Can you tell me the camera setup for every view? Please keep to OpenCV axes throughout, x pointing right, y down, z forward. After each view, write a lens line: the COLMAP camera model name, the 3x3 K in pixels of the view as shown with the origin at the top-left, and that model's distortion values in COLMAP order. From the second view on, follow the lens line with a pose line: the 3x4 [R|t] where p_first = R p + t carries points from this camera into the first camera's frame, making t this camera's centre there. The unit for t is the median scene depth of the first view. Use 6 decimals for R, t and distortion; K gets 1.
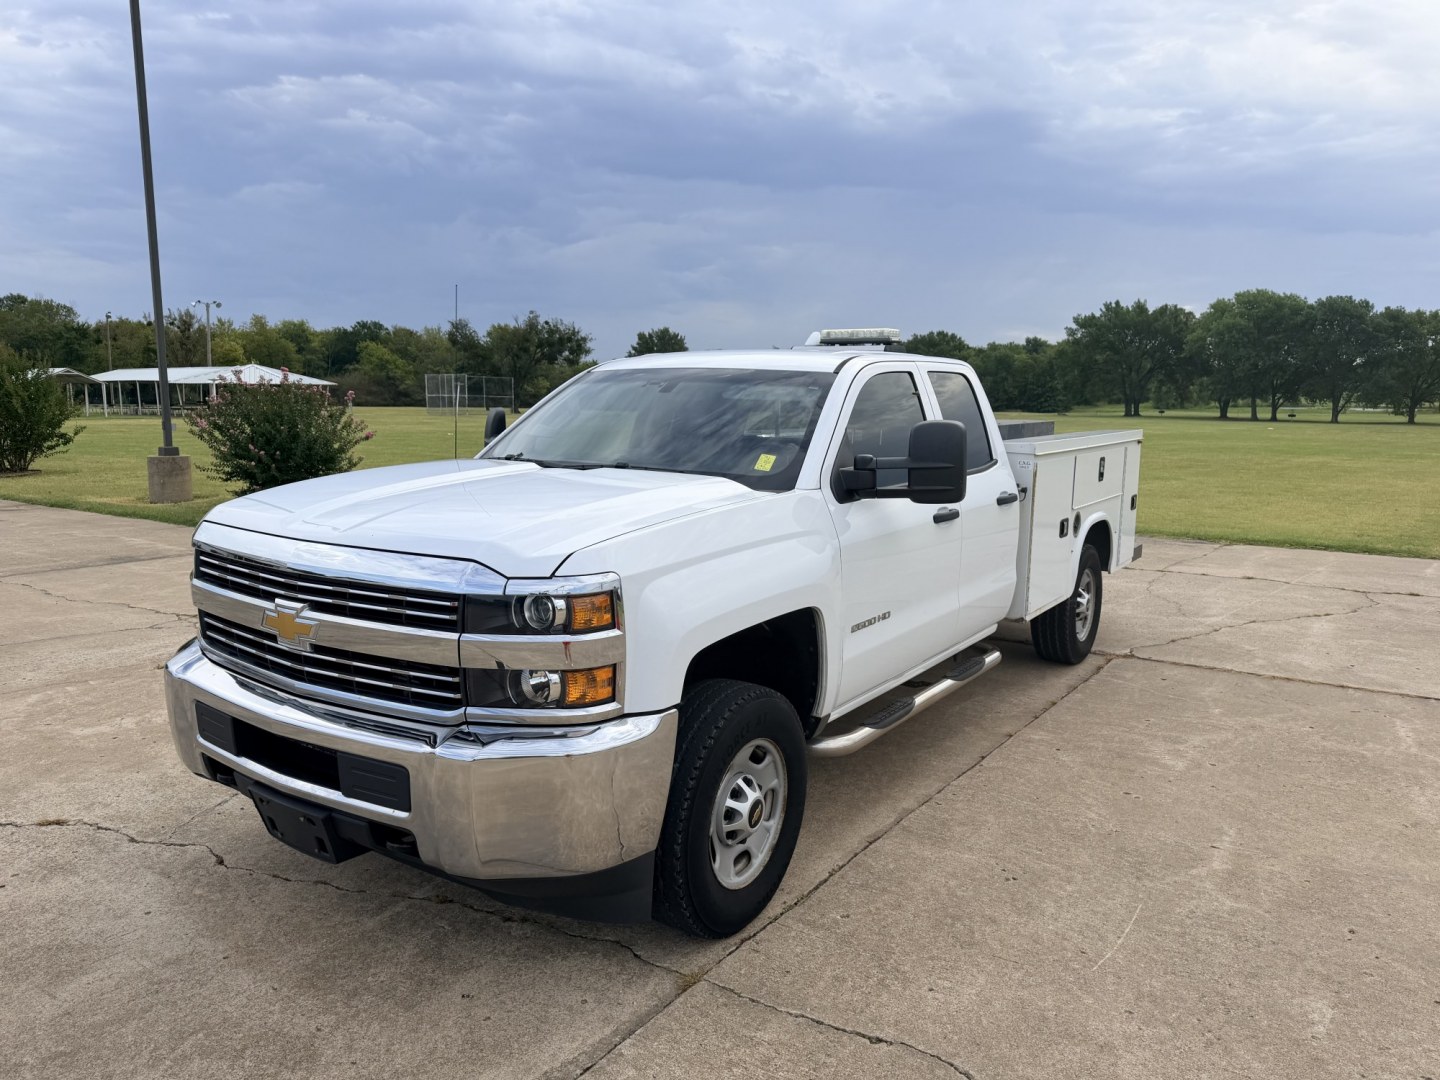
lens RADIAL K [[1005.5, 0, 727.5], [0, 1005.5, 558.5], [0, 0, 1]] dist [0.033900, -0.043213]
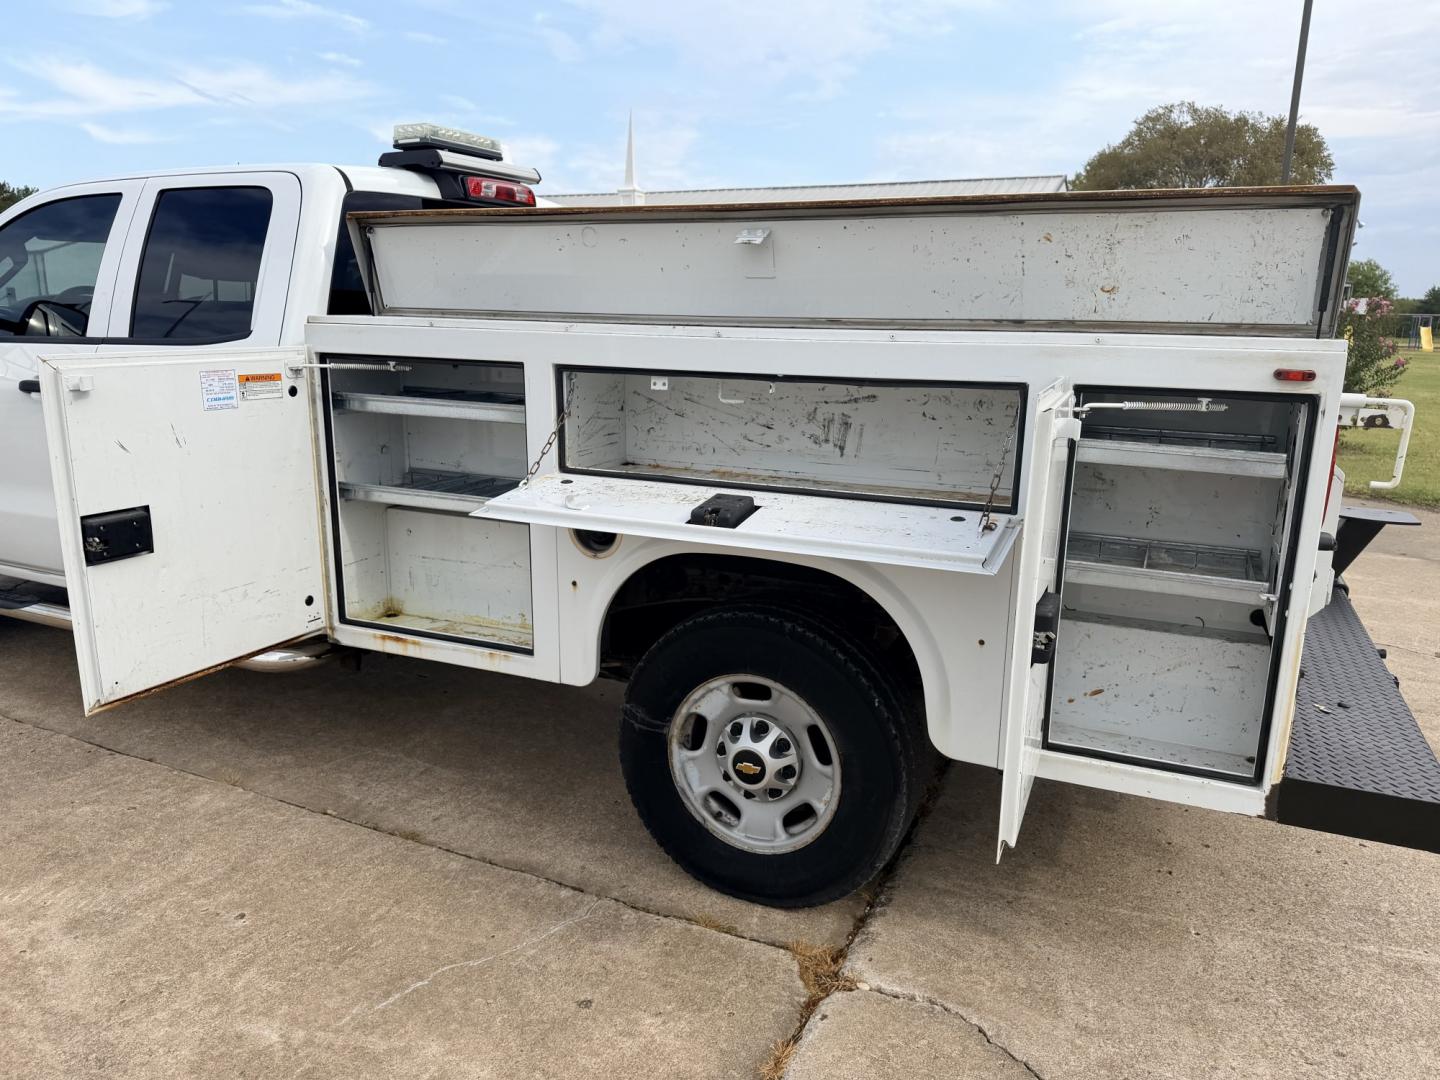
lens RADIAL K [[1005.5, 0, 727.5], [0, 1005.5, 558.5], [0, 0, 1]] dist [0.033900, -0.043213]
pose [[0.173239, 0.229491, -0.957769, 0.732116], [-0.174731, 0.964208, 0.199429, -0.109933], [0.969256, 0.132803, 0.207137, 0.935021]]
